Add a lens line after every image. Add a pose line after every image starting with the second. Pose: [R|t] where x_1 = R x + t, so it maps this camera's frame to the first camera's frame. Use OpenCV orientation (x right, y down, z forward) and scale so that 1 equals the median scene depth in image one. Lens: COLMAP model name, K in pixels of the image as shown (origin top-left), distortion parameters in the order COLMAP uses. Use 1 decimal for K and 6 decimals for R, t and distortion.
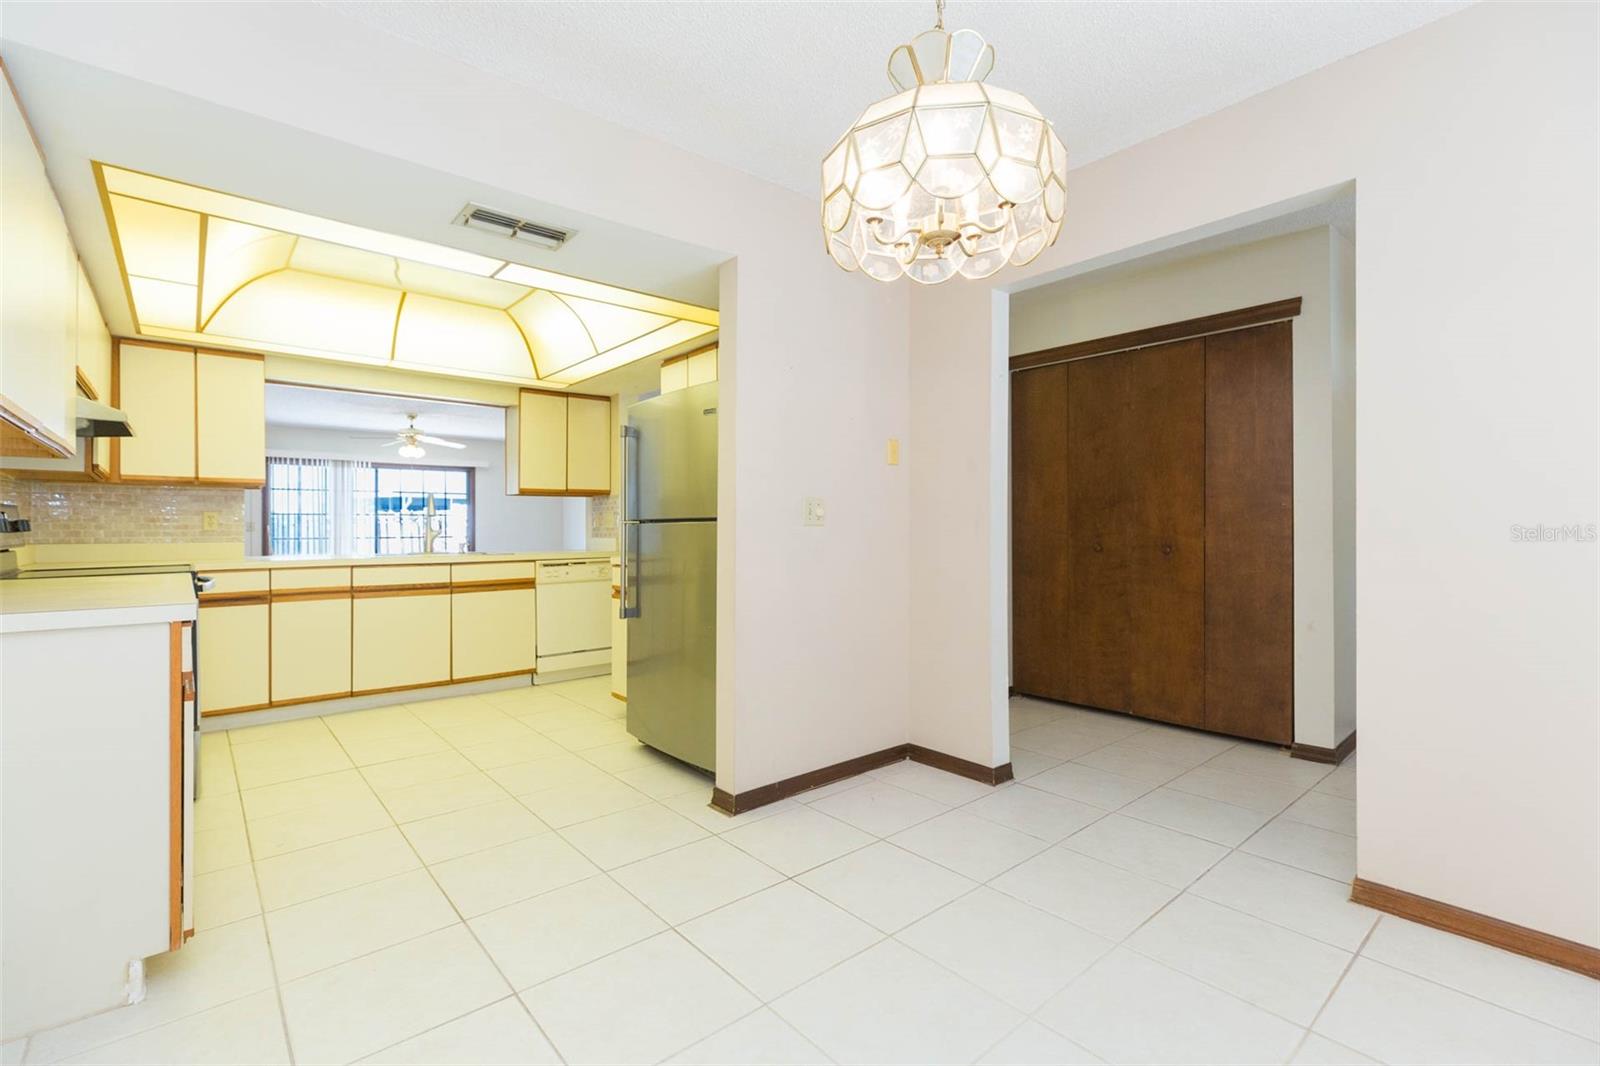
lens RADIAL K [[721.2, 0, 805.2], [0, 721.2, 525.8], [0, 0, 1]] dist [0.005880, 0.000002]
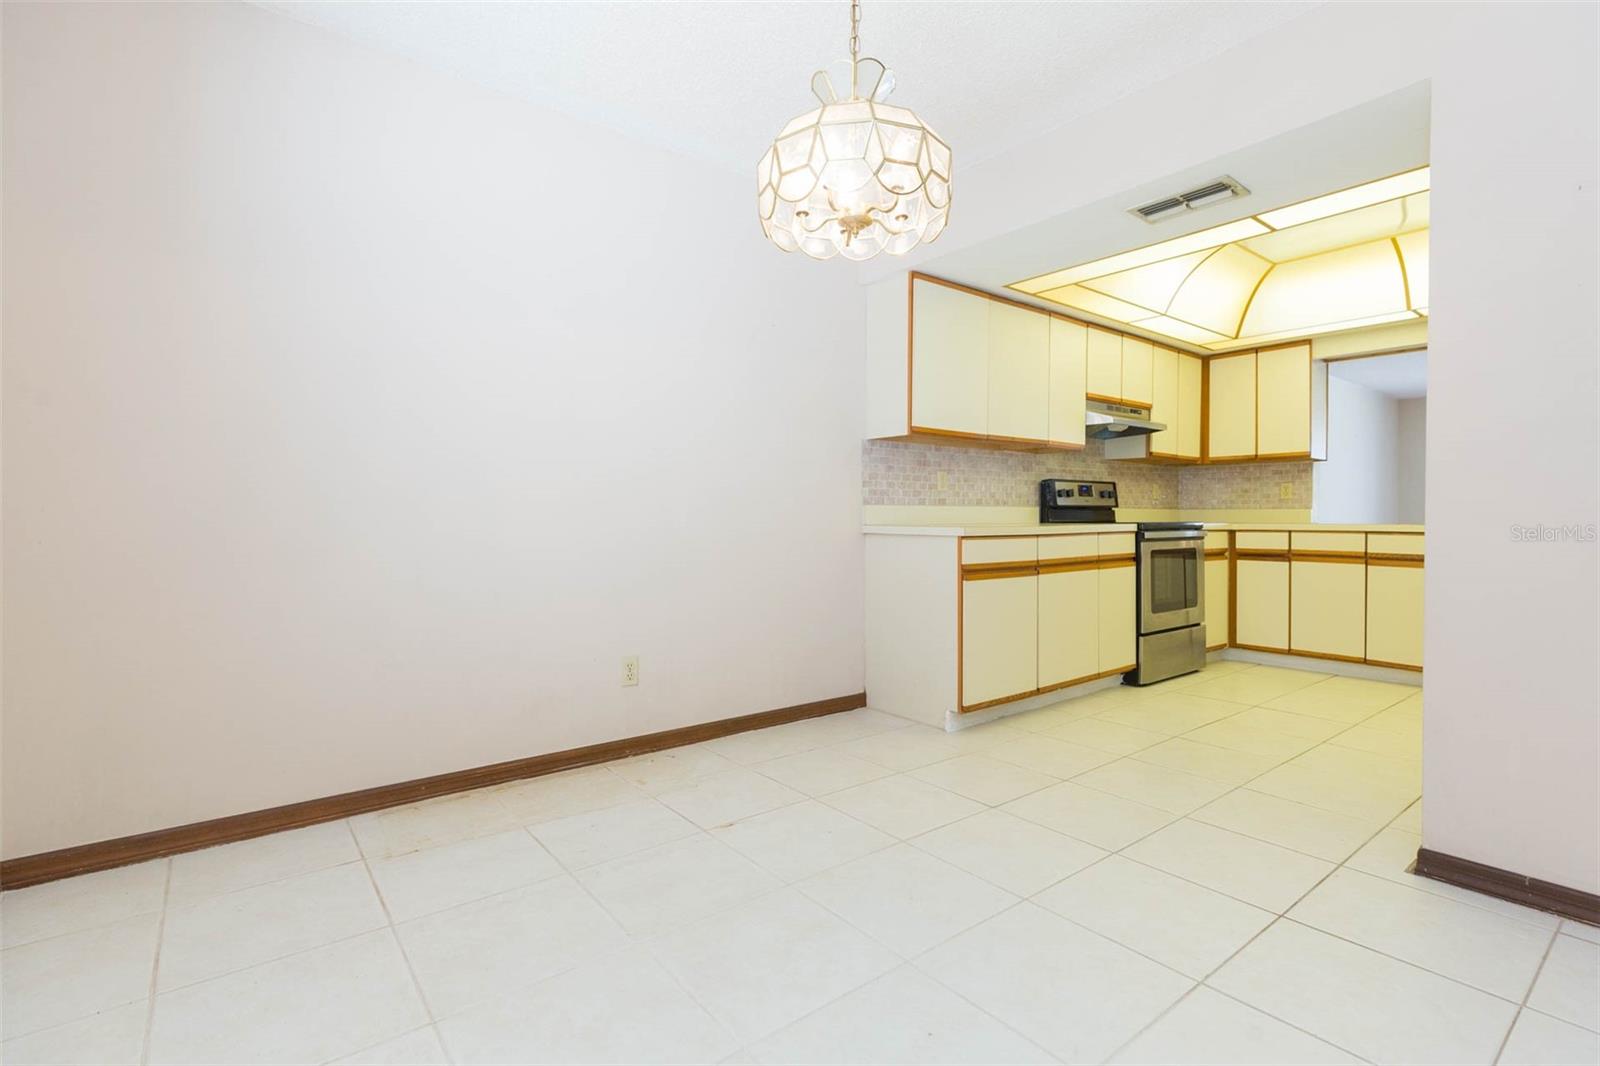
lens RADIAL K [[721.2, 0, 805.2], [0, 721.2, 525.8], [0, 0, 1]] dist [0.005880, 0.000002]
pose [[-0.060121, 0.020387, -0.997983, 0.429372], [0.009882, 0.999755, 0.019828, 0.021238], [0.998142, -0.008670, -0.060308, 0.311984]]
